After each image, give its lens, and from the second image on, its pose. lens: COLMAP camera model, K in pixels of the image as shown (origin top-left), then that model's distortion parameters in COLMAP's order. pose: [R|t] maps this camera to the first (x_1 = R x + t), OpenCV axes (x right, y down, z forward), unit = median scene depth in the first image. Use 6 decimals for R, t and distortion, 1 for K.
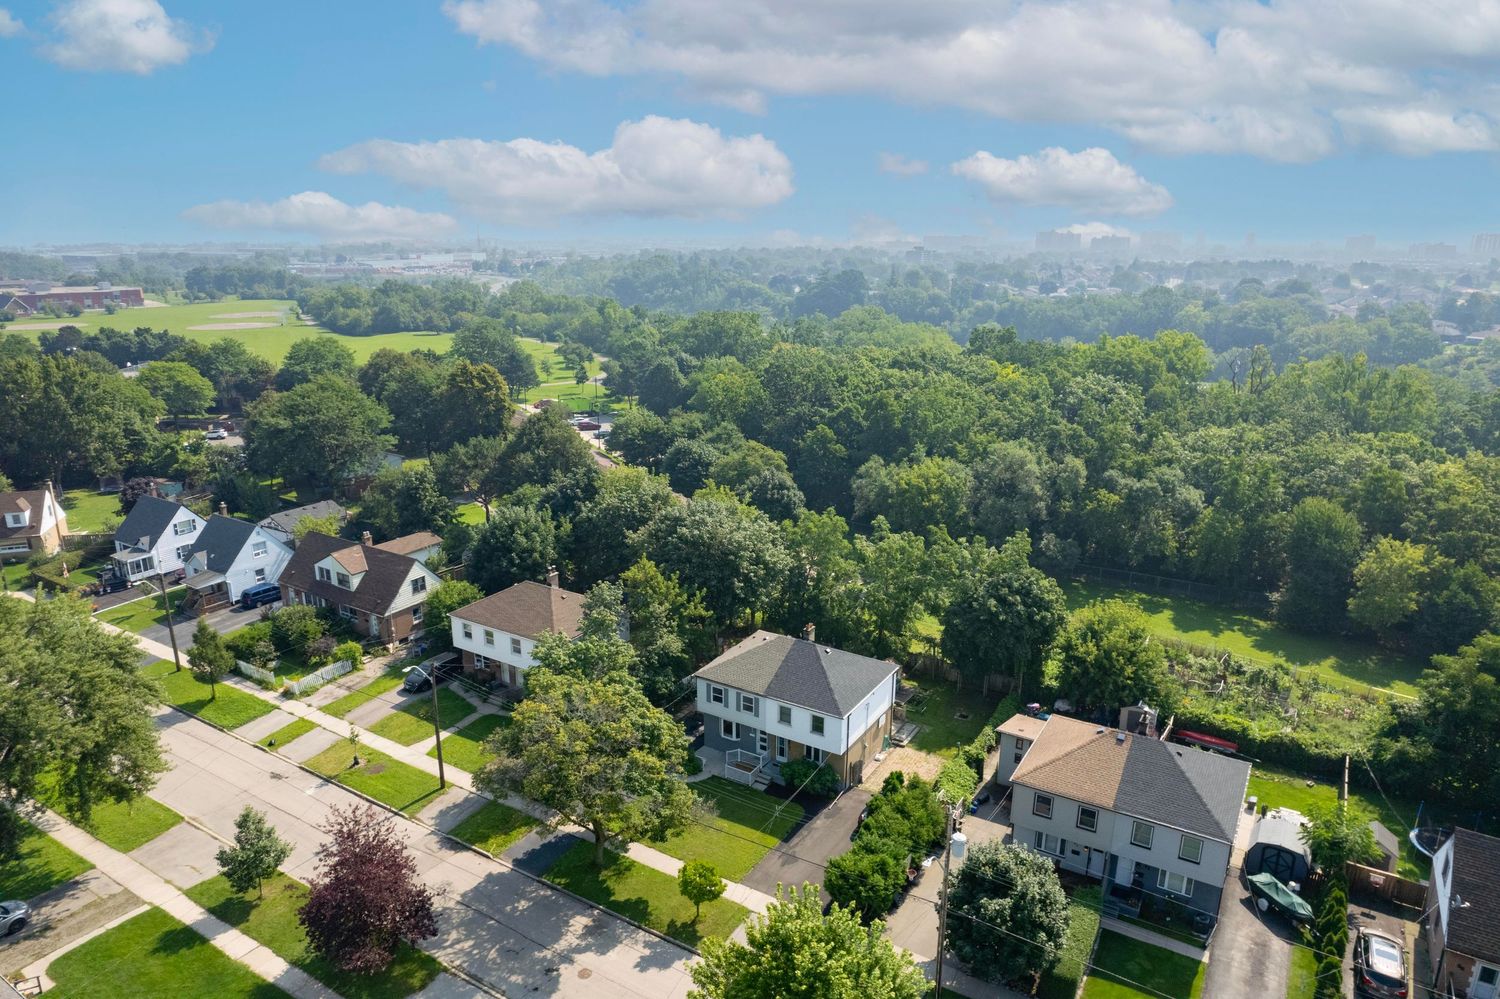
lens RADIAL K [[961.6, 0, 755.5], [0, 961.6, 493.0], [0, 0, 1]] dist [-0.067349, 0.048772]
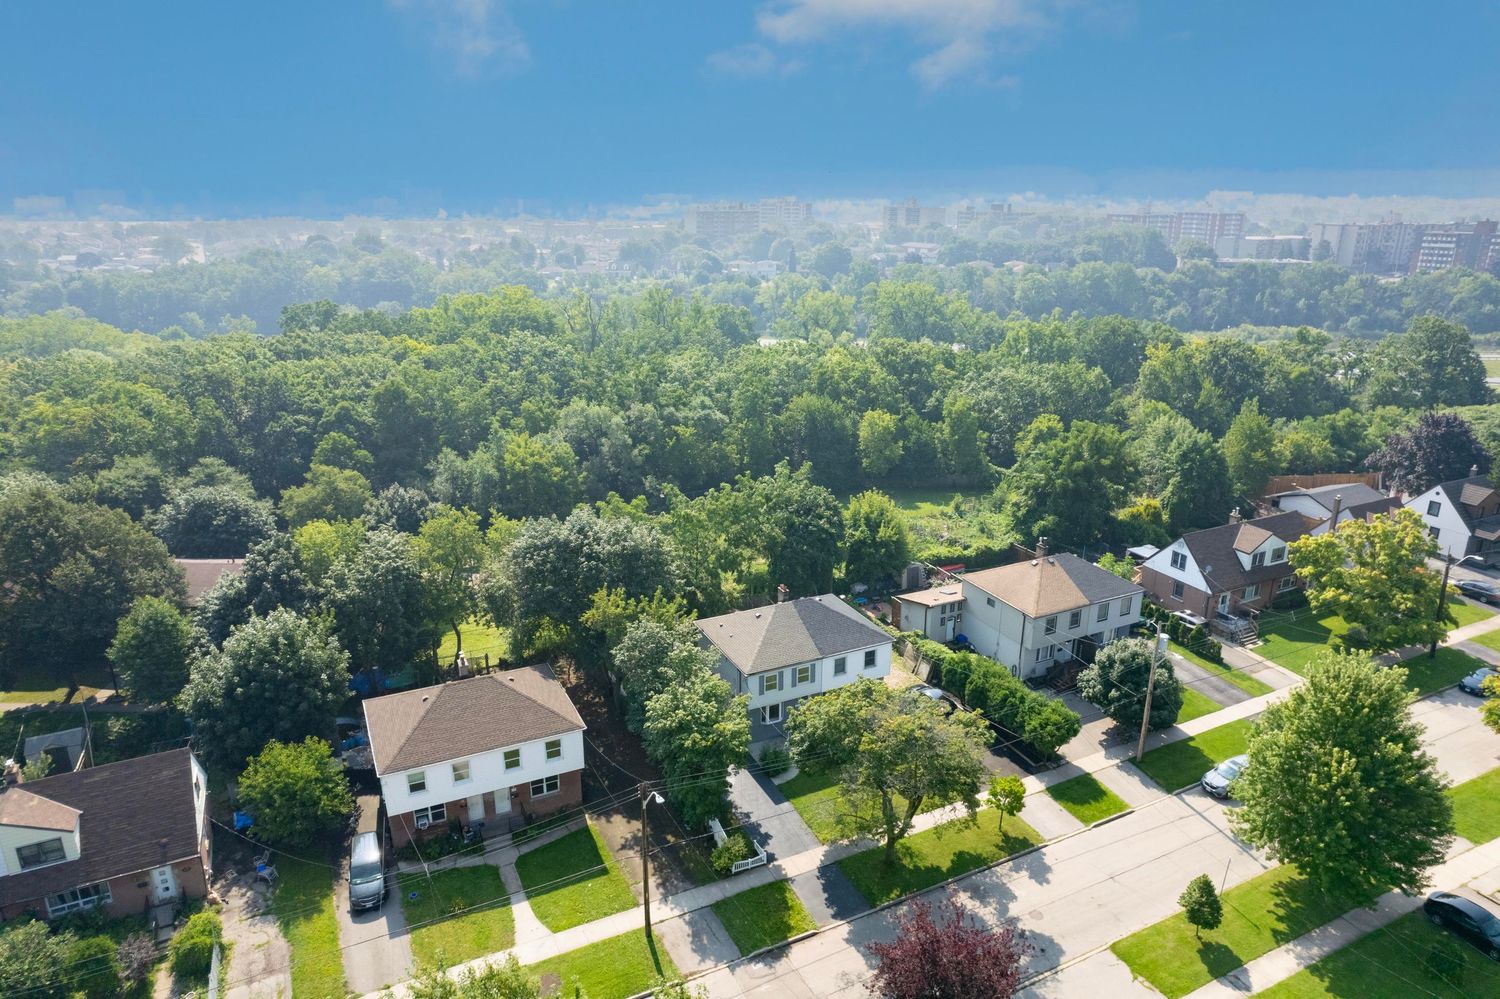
lens RADIAL K [[961.6, 0, 756.9], [0, 961.6, 493.4], [0, 0, 1]] dist [-0.067349, 0.048772]
pose [[0.535033, -0.261042, 0.803490, -0.692401], [0.224910, 0.960756, 0.162371, -0.119454], [-0.814344, 0.093839, 0.572747, 0.391393]]
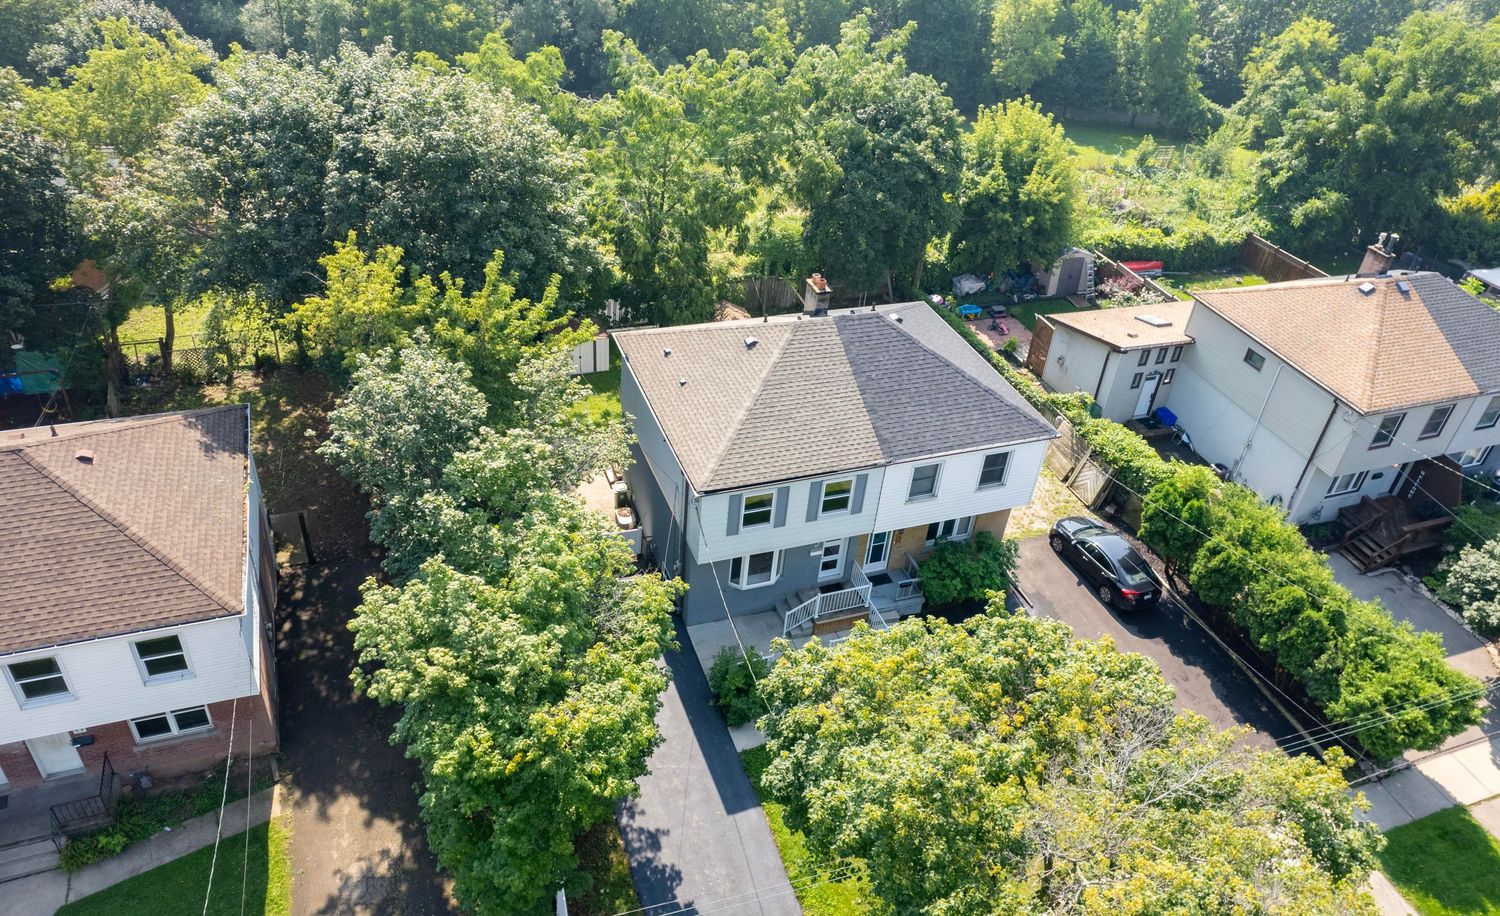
lens RADIAL K [[1045.2, 0, 754.6], [0, 1045.2, 469.4], [0, 0, 1]] dist [-0.048367, 0.023468]
pose [[0.612448, -0.428587, 0.664244, -0.294468], [0.135190, 0.884679, 0.446170, -0.004085], [-0.778865, -0.183457, 0.599761, 0.656996]]
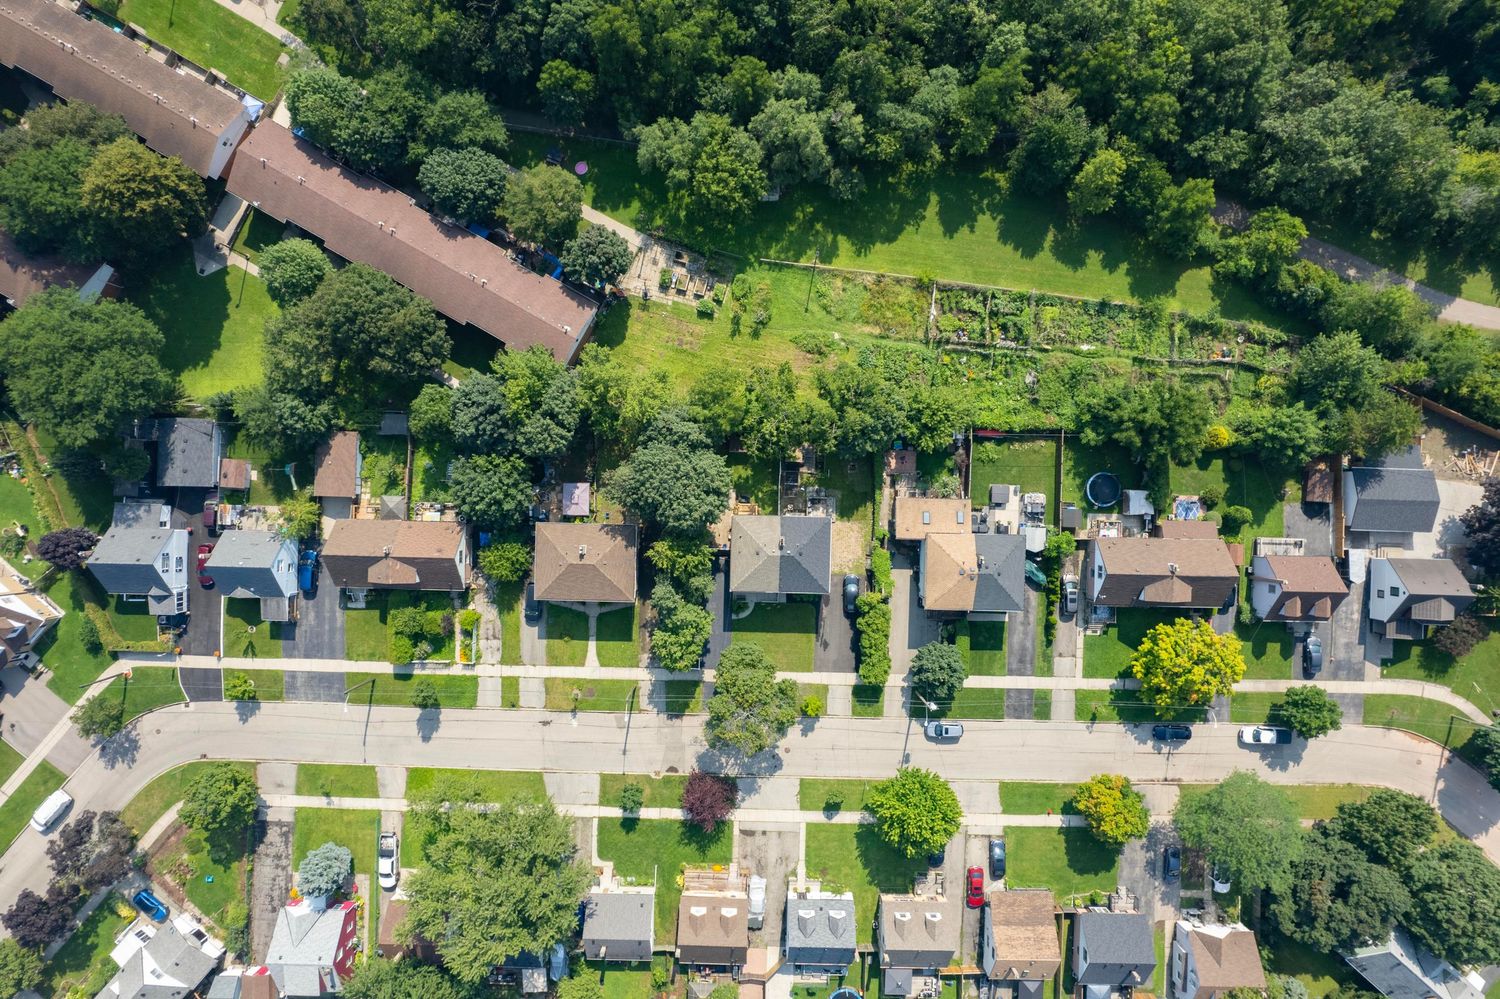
lens RADIAL K [[961.6, 0, 746.3], [0, 961.6, 498.5], [0, 0, 1]] dist [-0.067349, 0.048772]
pose [[0.865276, -0.501250, -0.006753, 0.046751], [0.138658, 0.226367, 0.964122, -1.326193], [-0.481737, -0.835169, 0.265372, 0.605276]]
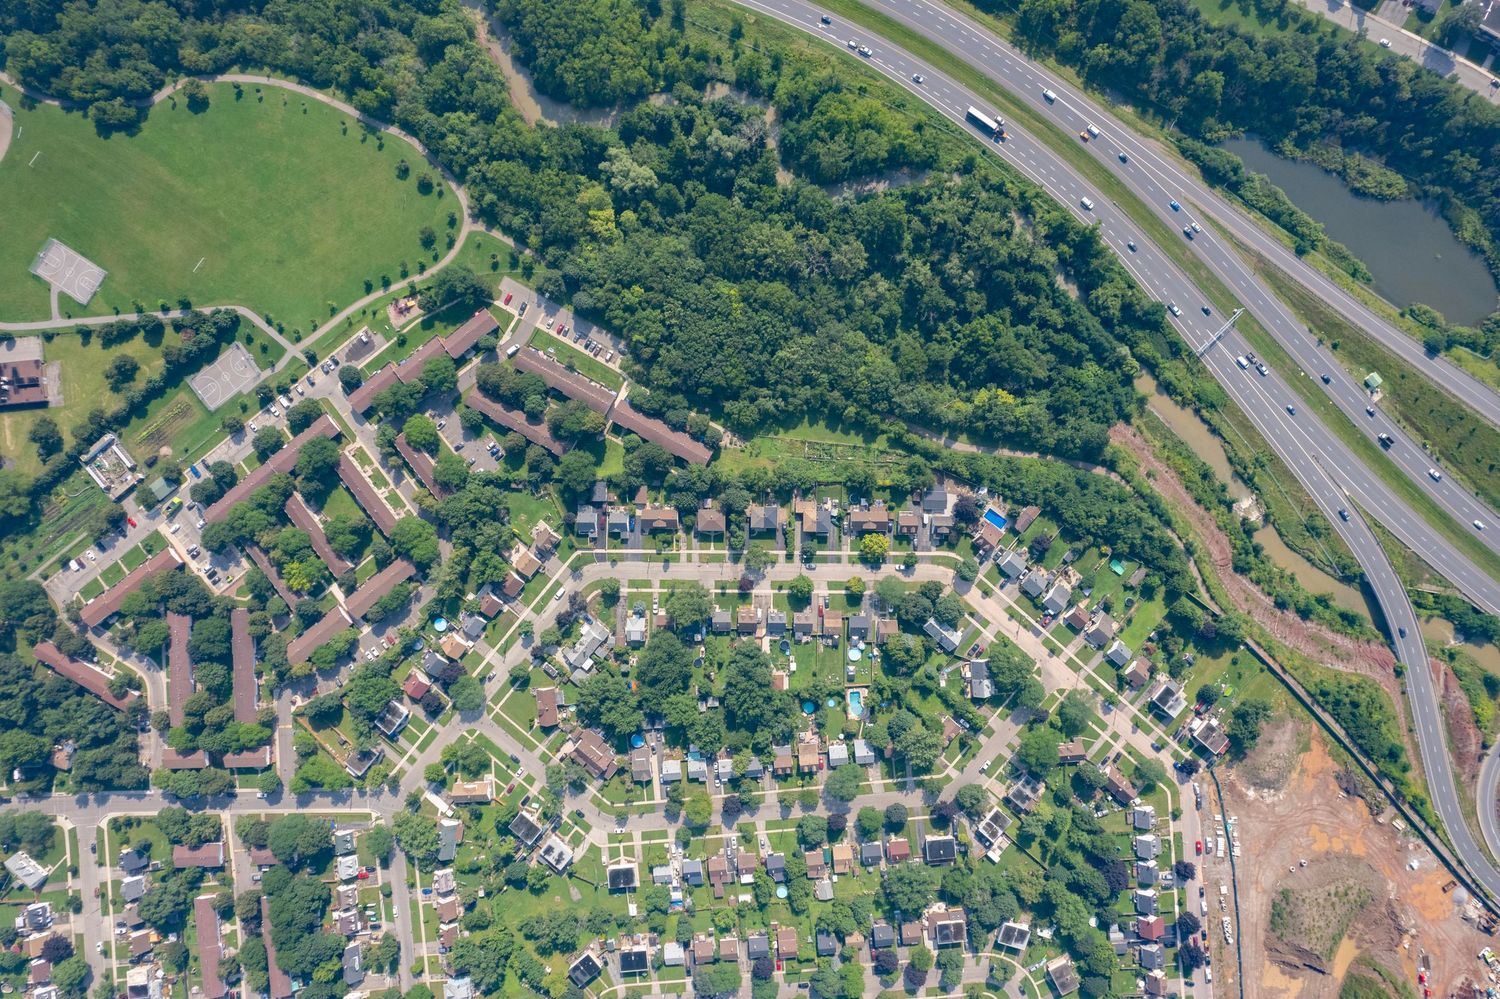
lens RADIAL K [[961.6, 0, 751.2], [0, 961.6, 504.4], [0, 0, 1]] dist [-0.067349, 0.048772]
pose [[0.858001, -0.513508, -0.011969, 0.079644], [0.145208, 0.220139, 0.964600, -5.321950], [-0.492695, -0.829366, 0.263445, -0.482339]]
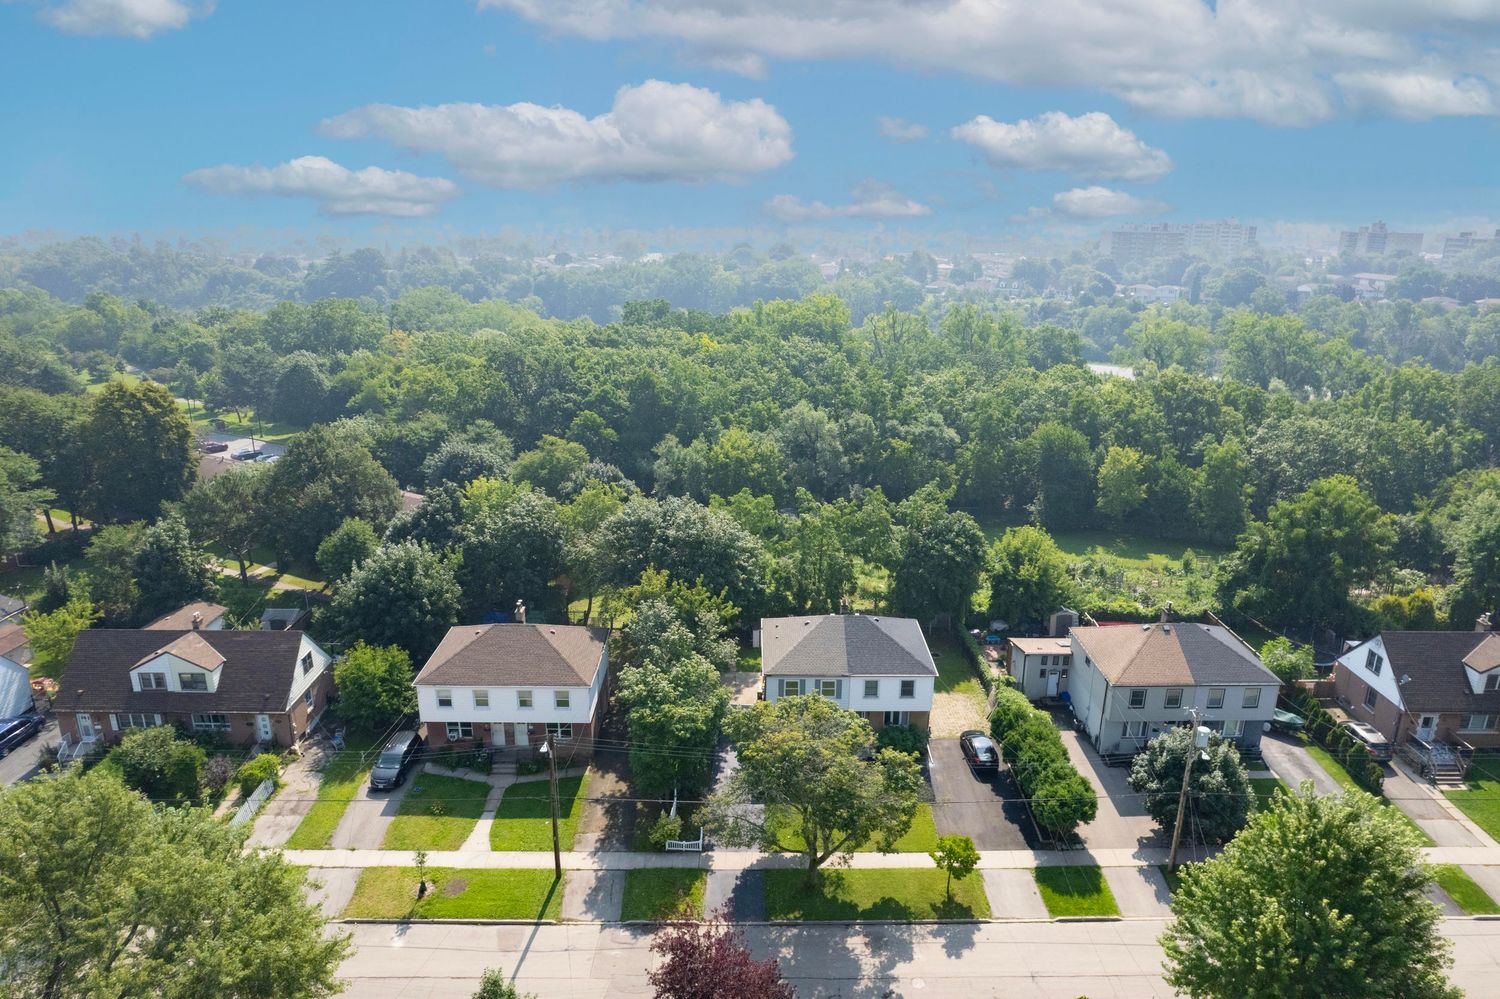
lens RADIAL K [[961.6, 0, 756.5], [0, 961.6, 498.6], [0, 0, 1]] dist [-0.067349, 0.048772]
pose [[0.850306, -0.155663, 0.502742, -0.473448], [0.138305, 0.987775, 0.071924, -0.049460], [-0.507792, 0.008375, 0.861439, 0.157053]]
